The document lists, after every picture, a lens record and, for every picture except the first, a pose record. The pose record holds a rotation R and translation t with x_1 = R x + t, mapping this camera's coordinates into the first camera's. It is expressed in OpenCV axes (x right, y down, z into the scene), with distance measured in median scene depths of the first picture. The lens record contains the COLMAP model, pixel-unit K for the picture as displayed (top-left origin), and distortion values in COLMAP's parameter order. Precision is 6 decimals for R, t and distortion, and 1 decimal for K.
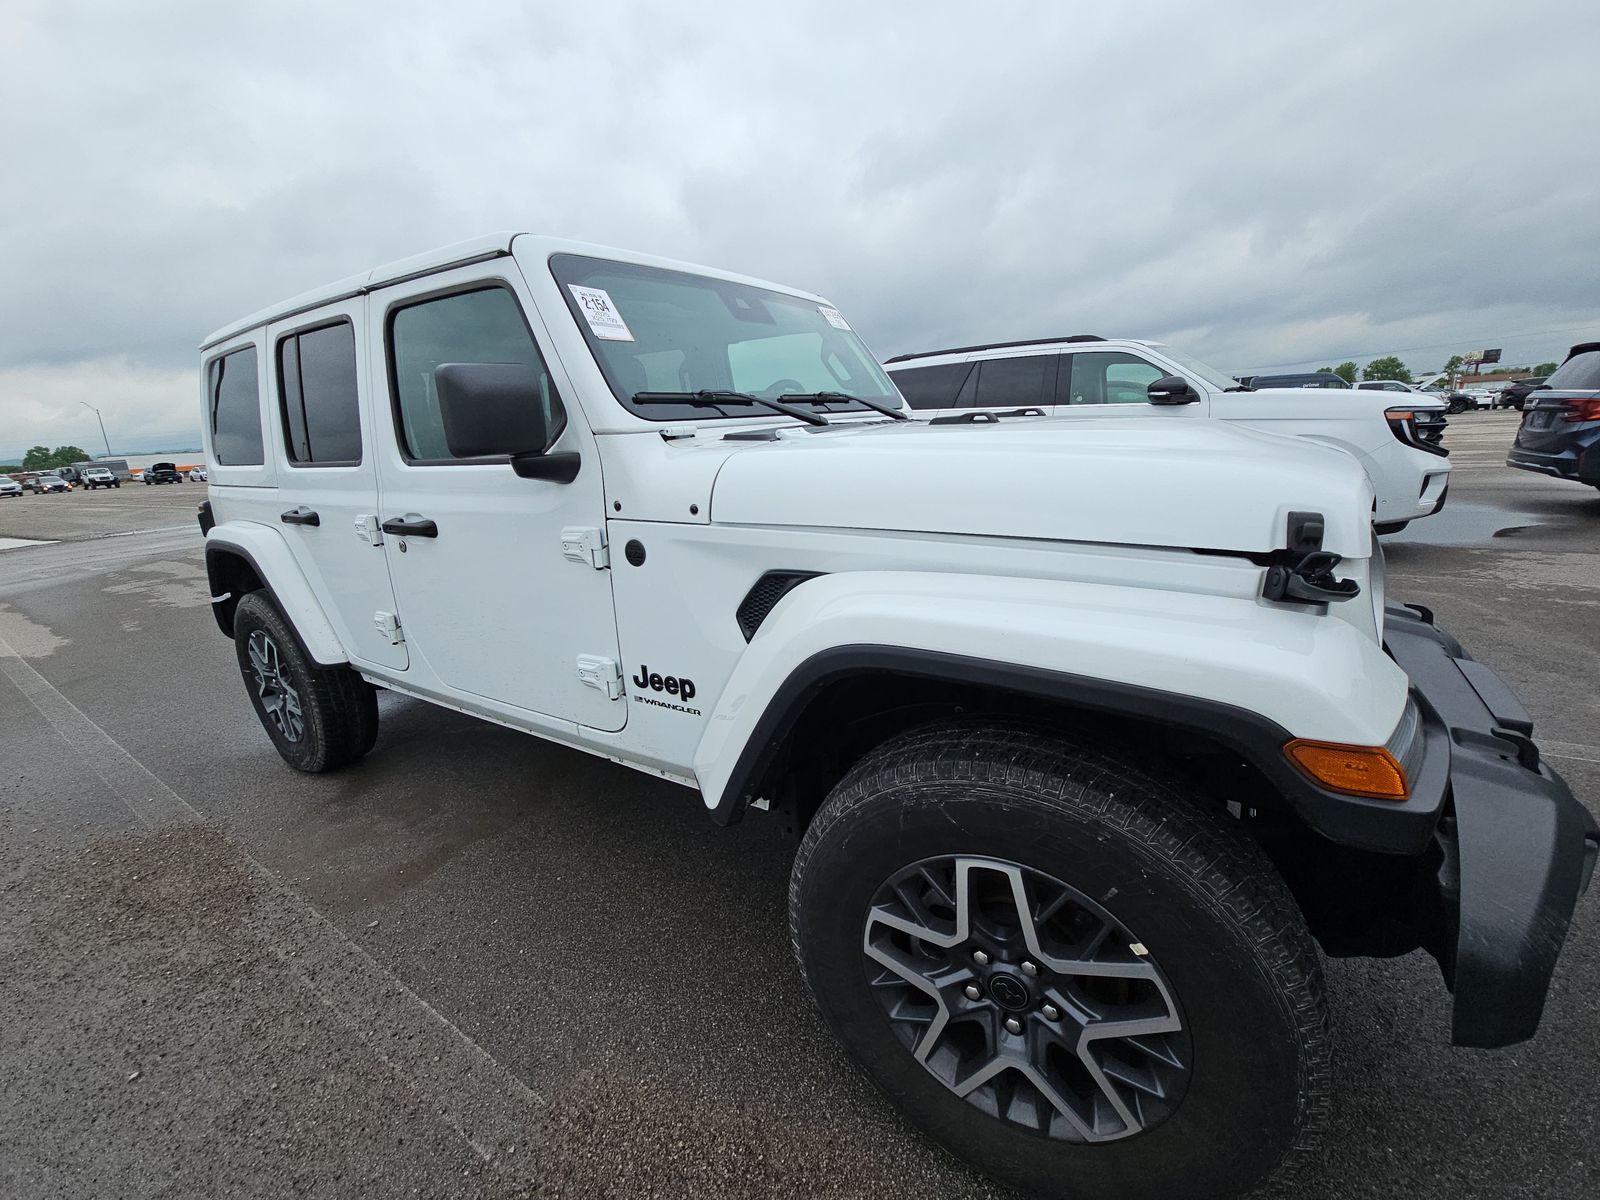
lens RADIAL K [[643.0, 0, 798.3], [0, 643.0, 602.5], [0, 0, 1]] dist [-0.001367, -0.000075]
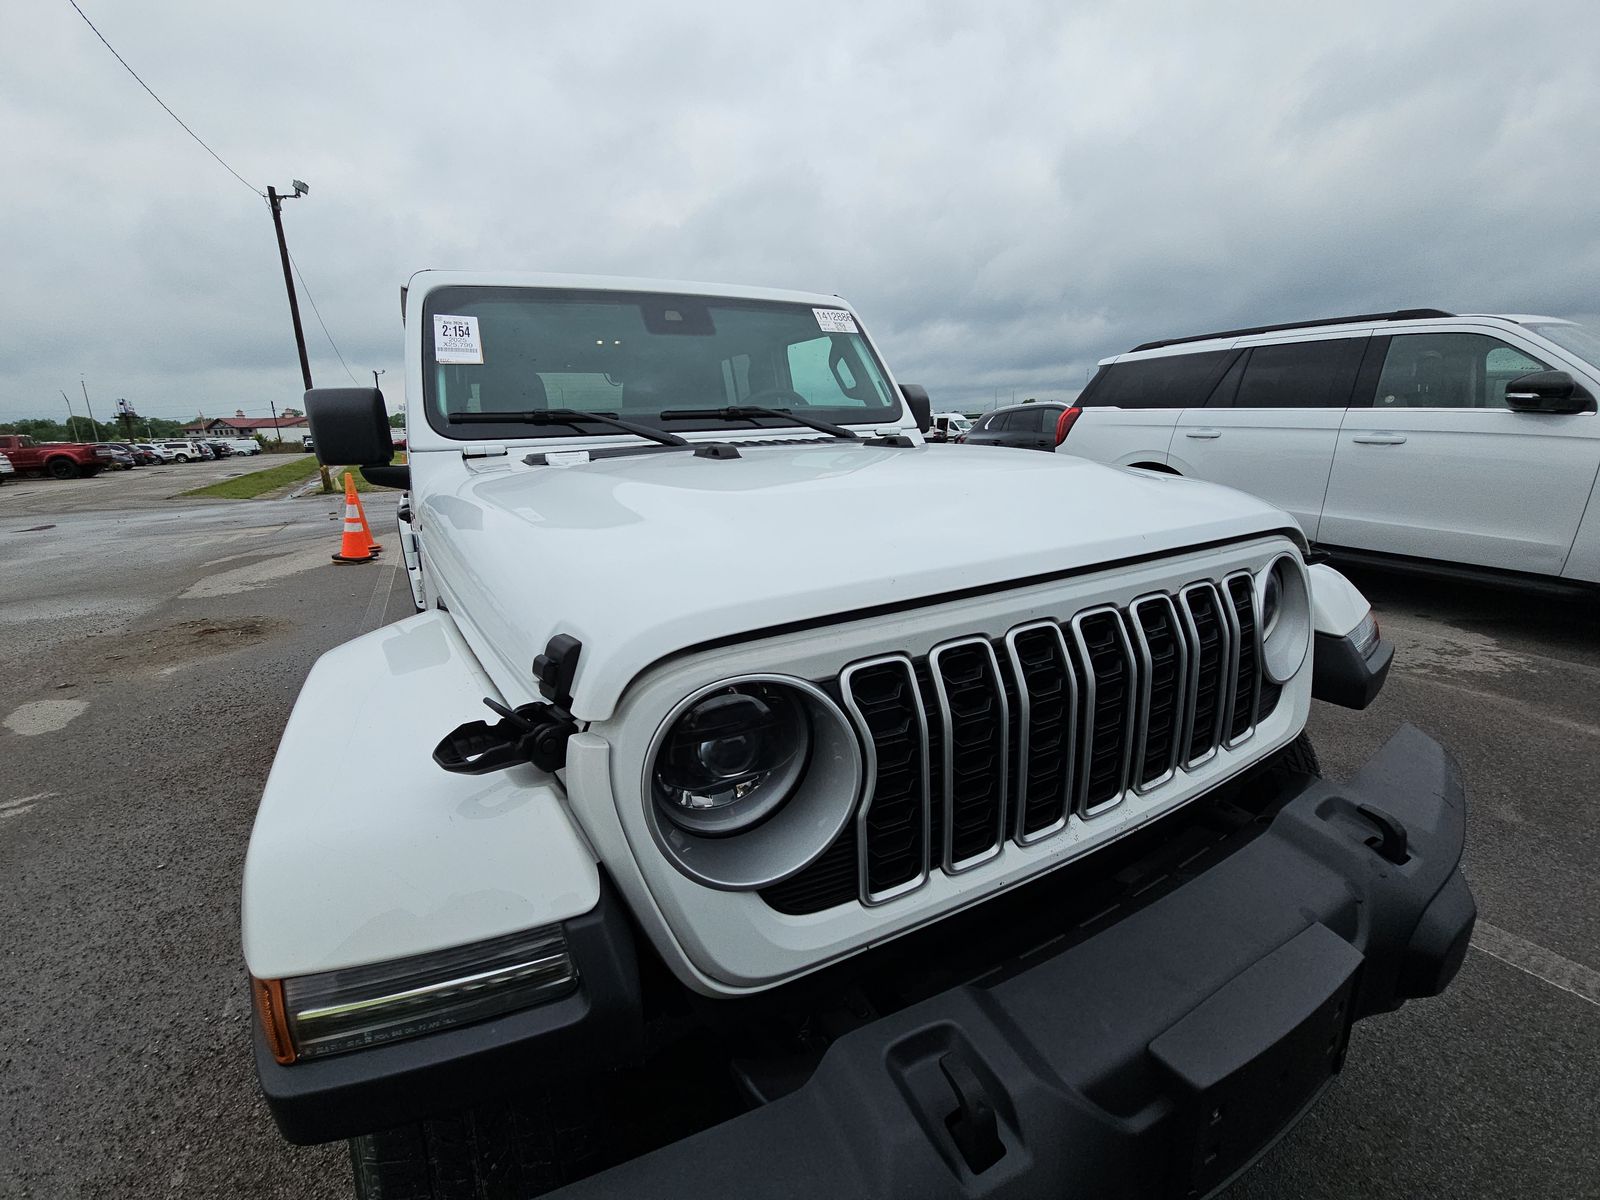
lens RADIAL K [[643.0, 0, 800.2], [0, 643.0, 600.2], [0, 0, 1]] dist [-0.001367, -0.000075]
pose [[0.883549, 0.155828, -0.441654, 0.239640], [-0.146269, 0.987666, 0.055859, -0.048042], [0.444911, 0.015247, 0.895445, 0.086725]]
